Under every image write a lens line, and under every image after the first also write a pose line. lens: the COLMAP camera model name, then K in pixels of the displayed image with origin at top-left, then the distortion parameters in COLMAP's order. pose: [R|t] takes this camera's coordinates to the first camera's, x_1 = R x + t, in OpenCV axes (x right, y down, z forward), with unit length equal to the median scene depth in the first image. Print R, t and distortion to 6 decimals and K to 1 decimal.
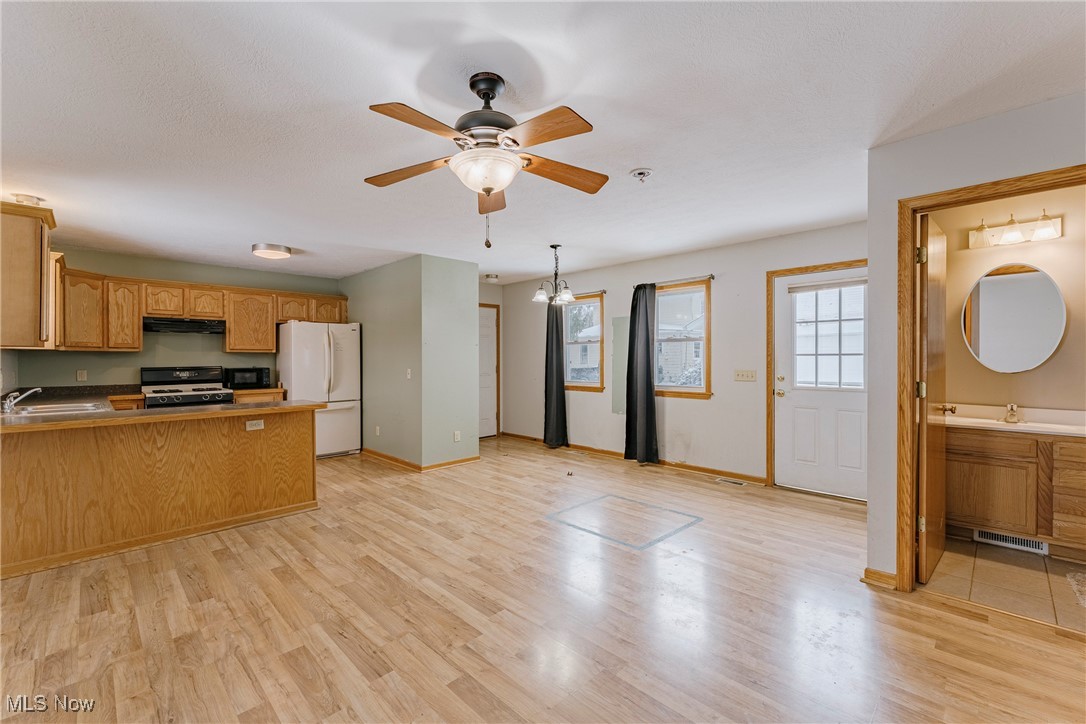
lens RADIAL K [[472.3, 0, 544.2], [0, 472.3, 358.2], [0, 0, 1]] dist [0.006496, -0.001195]
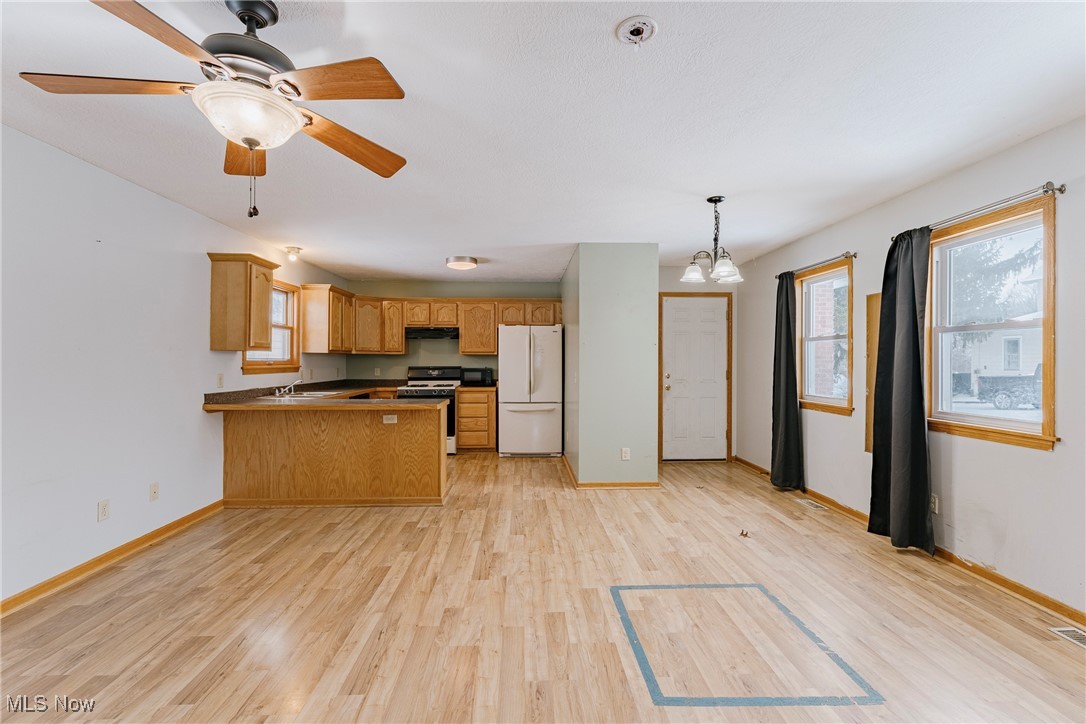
lens RADIAL K [[472.3, 0, 535.2], [0, 472.3, 362.4], [0, 0, 1]] dist [0.006496, -0.001195]
pose [[0.729171, 0.007660, -0.684289, 0.306890], [-0.004475, 0.999969, 0.006425, -0.001804], [0.684317, -0.001623, 0.729183, 0.314878]]
